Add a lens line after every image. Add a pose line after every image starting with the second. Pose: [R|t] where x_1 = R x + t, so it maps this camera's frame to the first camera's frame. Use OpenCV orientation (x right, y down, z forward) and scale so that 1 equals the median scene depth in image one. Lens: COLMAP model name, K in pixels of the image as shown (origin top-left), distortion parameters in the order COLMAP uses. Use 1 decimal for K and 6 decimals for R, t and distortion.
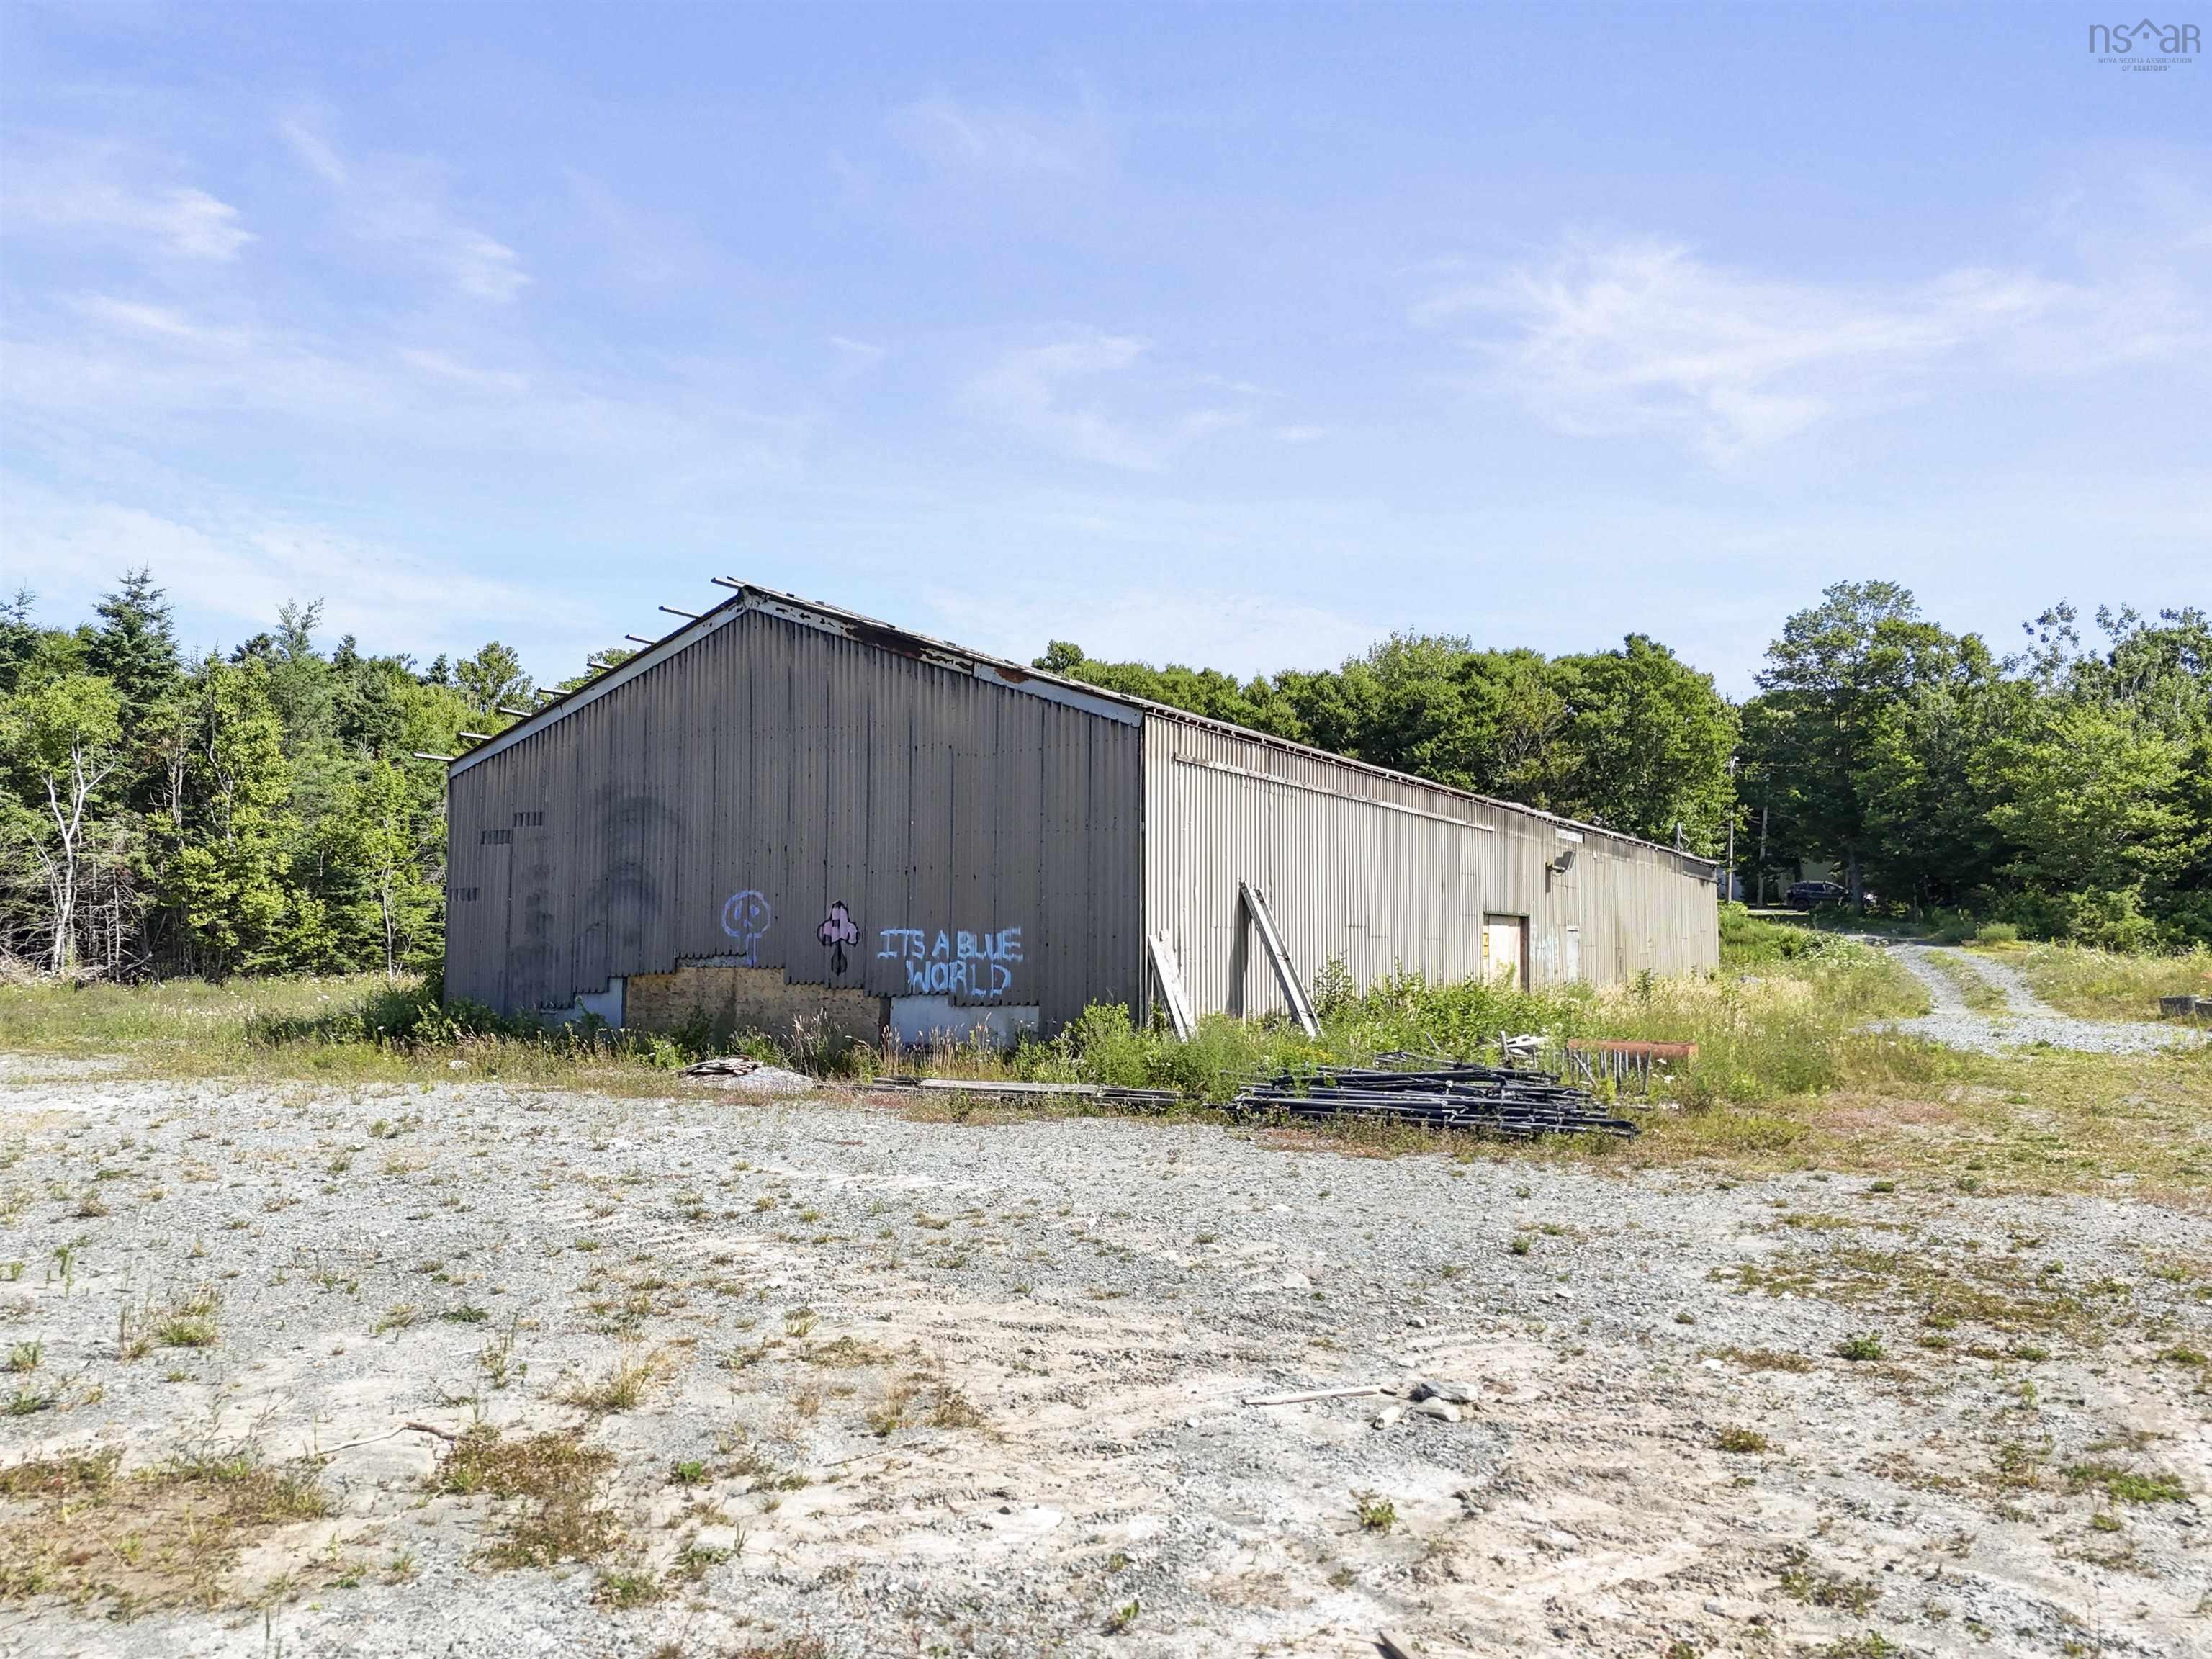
lens RADIAL K [[1620.8, 0, 1103.9], [0, 1620.8, 839.8], [0, 0, 1]] dist [0.063911, -0.051670]
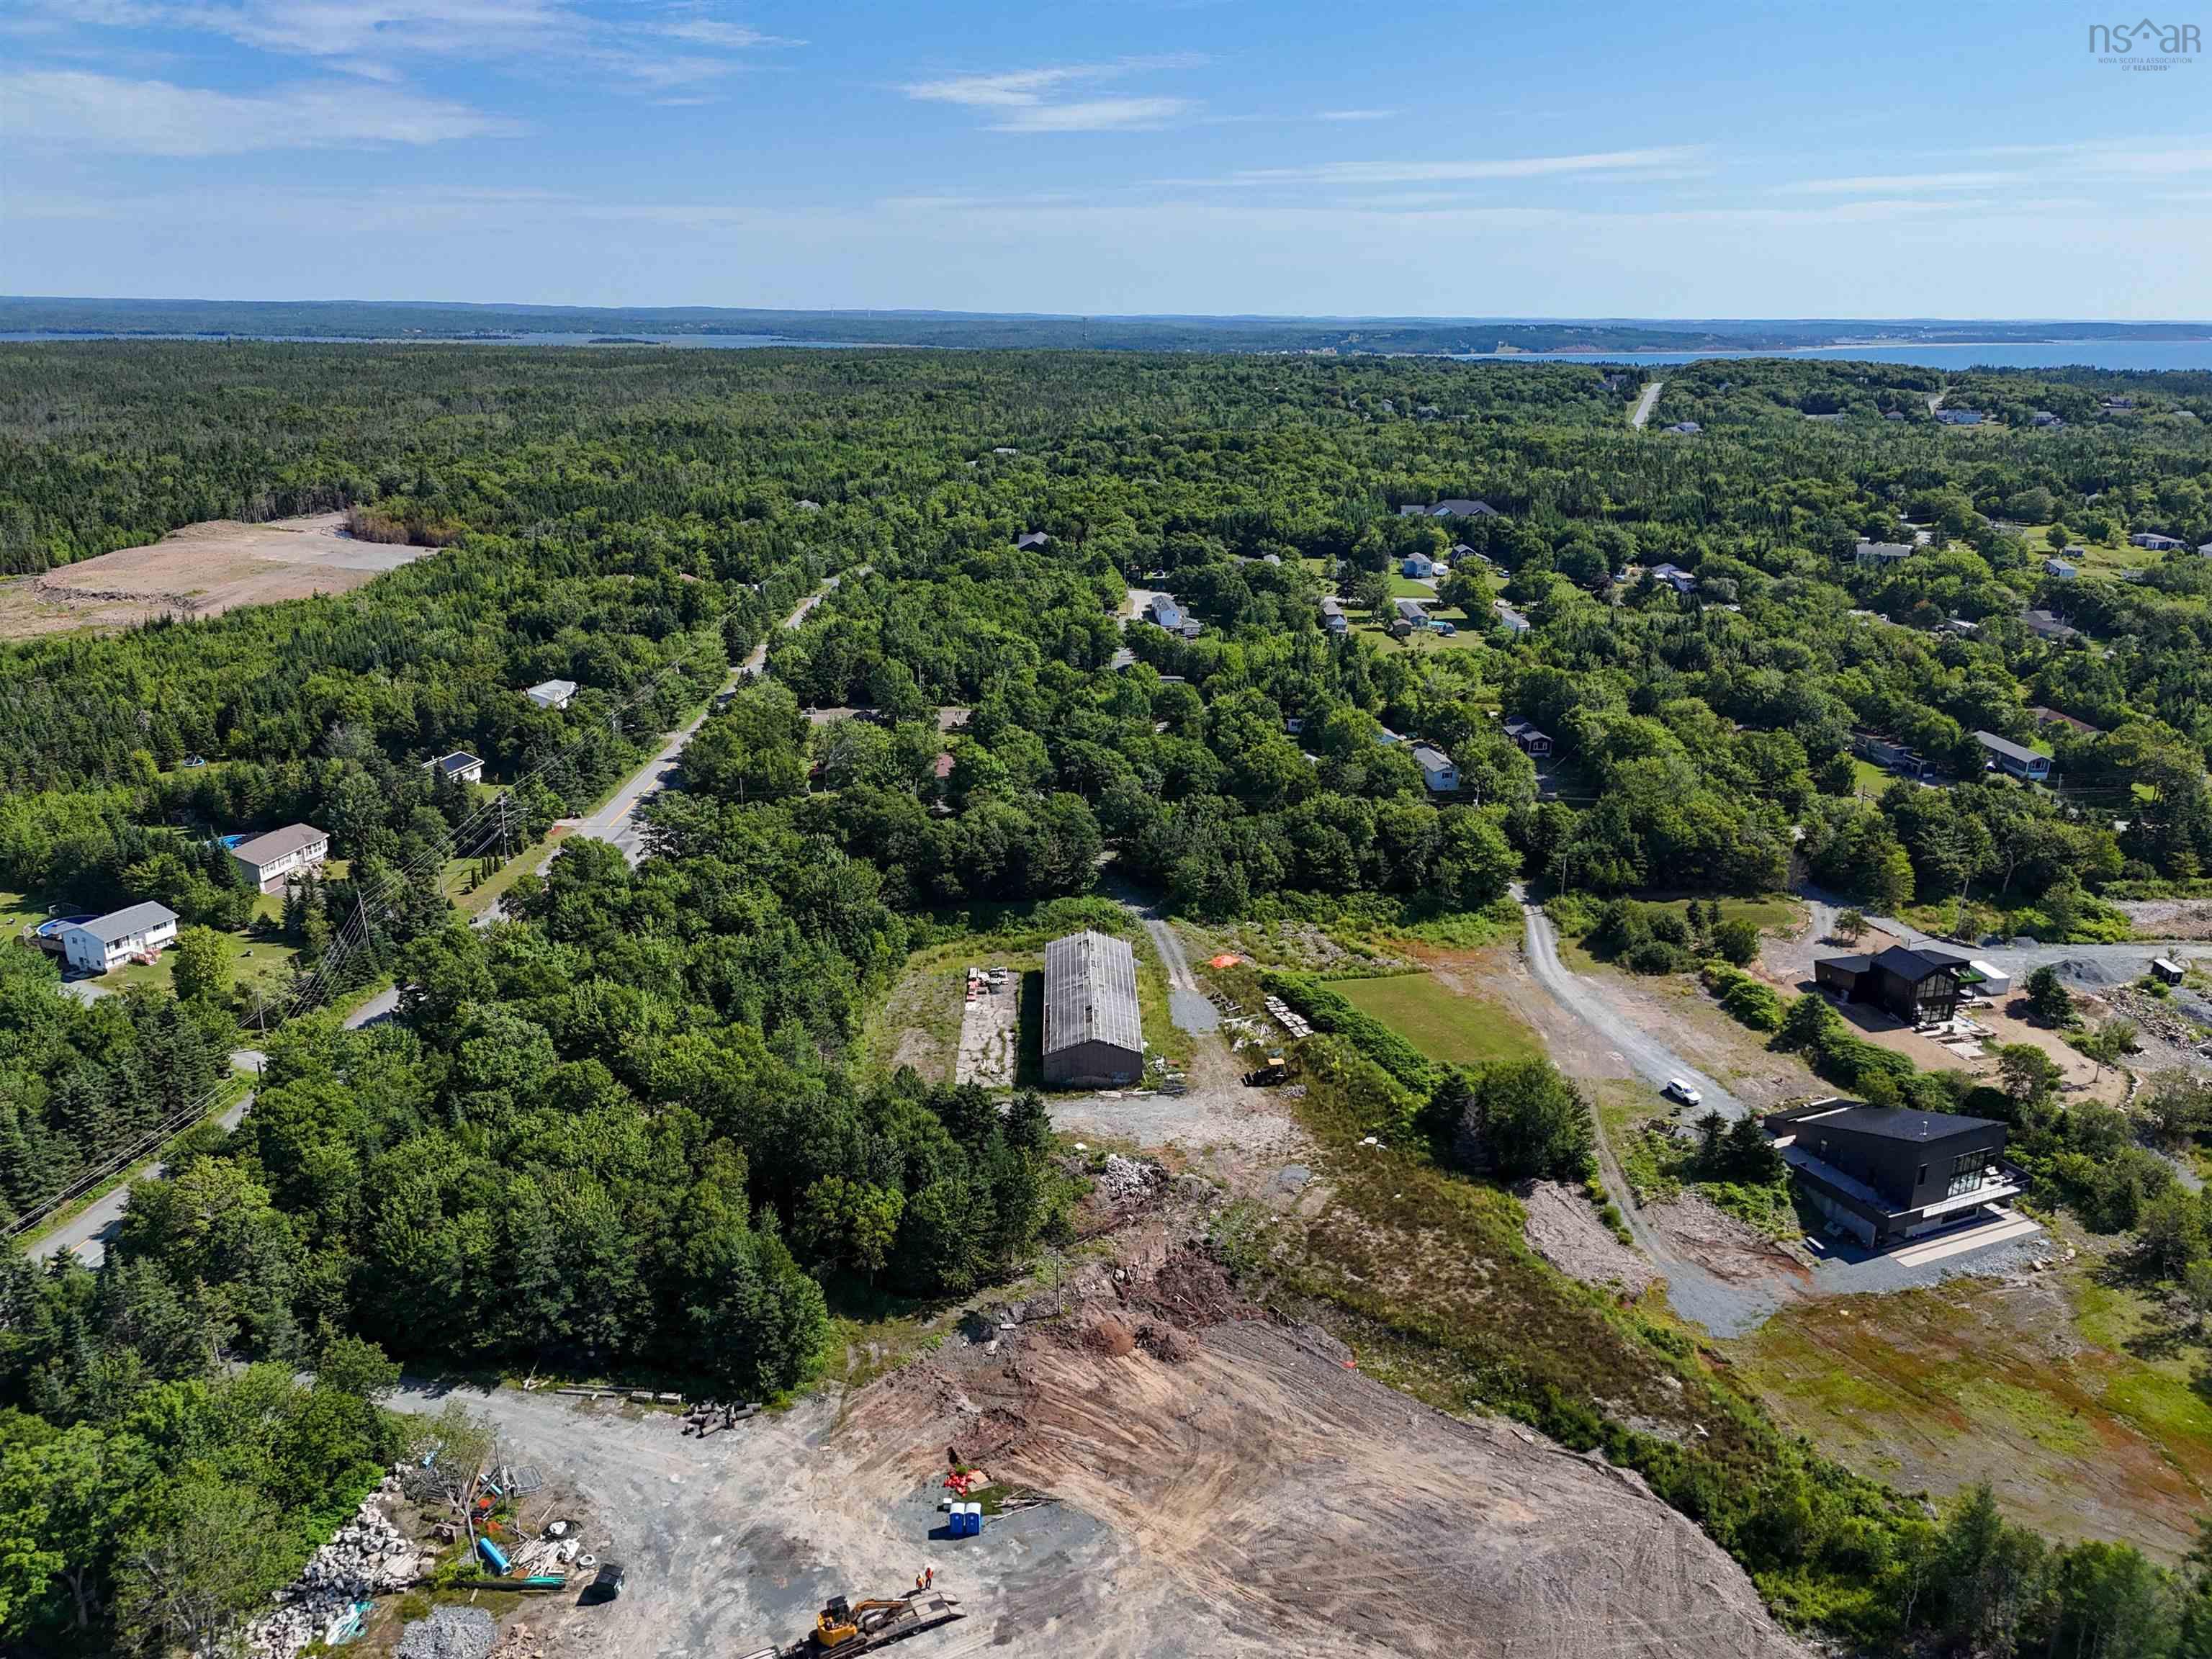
lens RADIAL K [[1620.8, 0, 1110.0], [0, 1620.8, 816.0], [0, 0, 1]] dist [0.063911, -0.051670]
pose [[0.848614, -0.148372, 0.507780, -2.008245], [-0.052845, 0.931286, 0.360435, -2.028344], [-0.526367, -0.332704, 0.782462, -2.522263]]
